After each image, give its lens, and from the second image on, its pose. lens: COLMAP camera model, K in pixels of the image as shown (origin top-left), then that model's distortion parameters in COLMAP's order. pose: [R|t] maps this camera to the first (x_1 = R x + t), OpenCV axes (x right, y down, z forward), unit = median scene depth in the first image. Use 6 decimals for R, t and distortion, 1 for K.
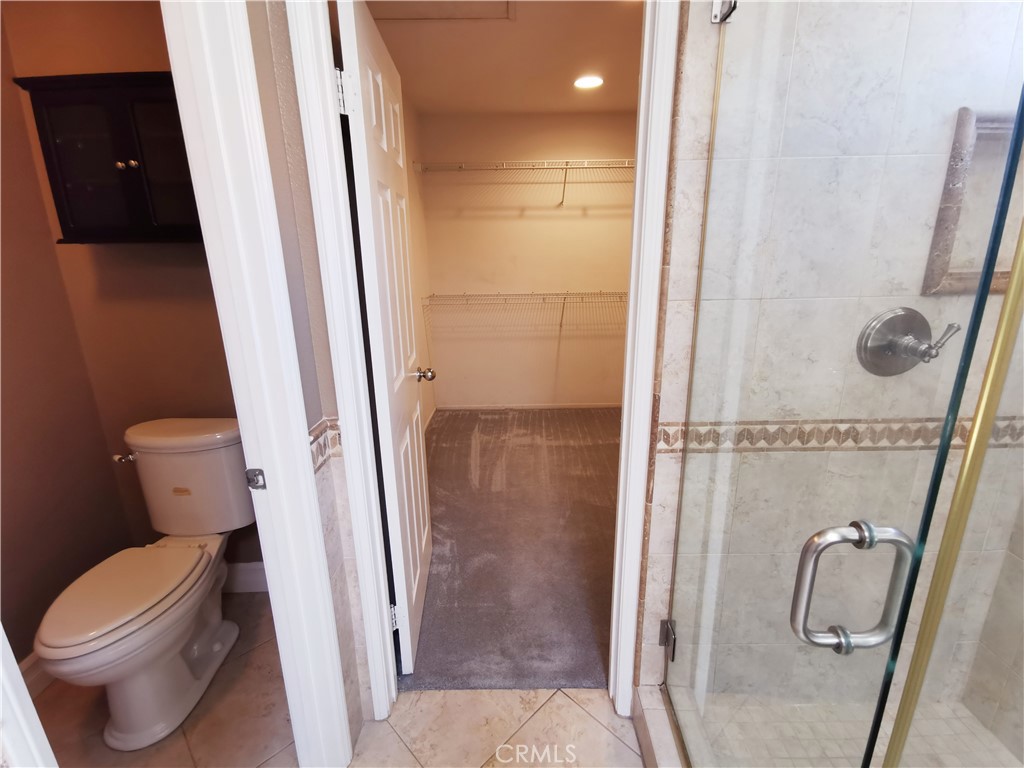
lens RADIAL K [[472.1, 0, 511.8], [0, 472.1, 384.1], [0, 0, 1]] dist [0.008893, 0.002559]
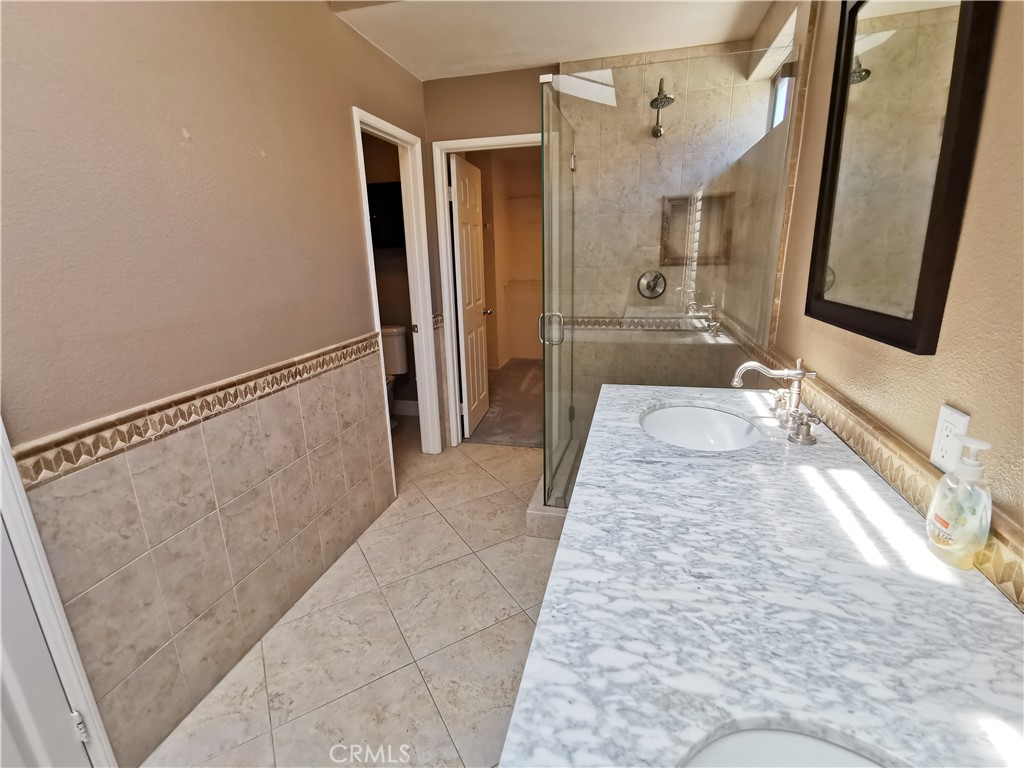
lens RADIAL K [[472.1, 0, 512.8], [0, 472.1, 382.4], [0, 0, 1]] dist [0.008893, 0.002559]
pose [[0.971314, 0.058753, -0.230428, 0.657949], [-0.059621, 0.998216, 0.003201, 0.437184], [0.230205, 0.010629, 0.973084, -1.505963]]
